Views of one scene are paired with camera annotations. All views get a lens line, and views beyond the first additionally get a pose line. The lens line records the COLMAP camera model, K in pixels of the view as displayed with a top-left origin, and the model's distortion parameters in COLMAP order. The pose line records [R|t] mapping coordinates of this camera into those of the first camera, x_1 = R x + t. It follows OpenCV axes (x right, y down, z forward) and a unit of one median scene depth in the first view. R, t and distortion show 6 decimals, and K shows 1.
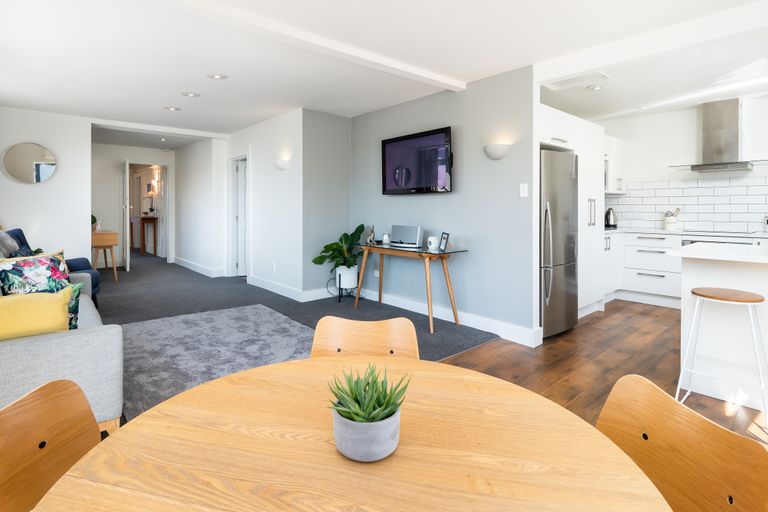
lens RADIAL K [[405.4, 0, 413.4], [0, 405.4, 219.3], [0, 0, 1]] dist [-0.006877, -0.000493]
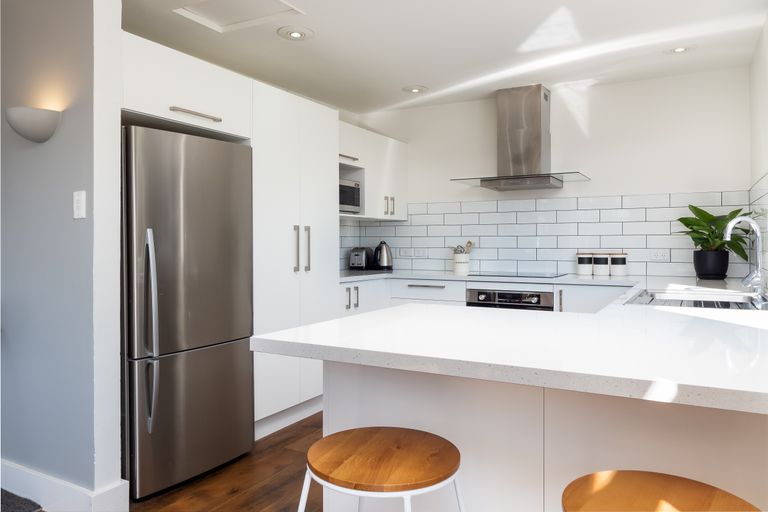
lens RADIAL K [[533.0, 0, 382.8], [0, 533.0, 252.0], [0, 0, 1]] dist [-0.004316, -0.002255]
pose [[0.963660, -0.005388, 0.267078, 0.281586], [0.007302, 0.999954, -0.006174, -0.005227], [-0.267032, 0.007900, 0.963655, 0.176855]]
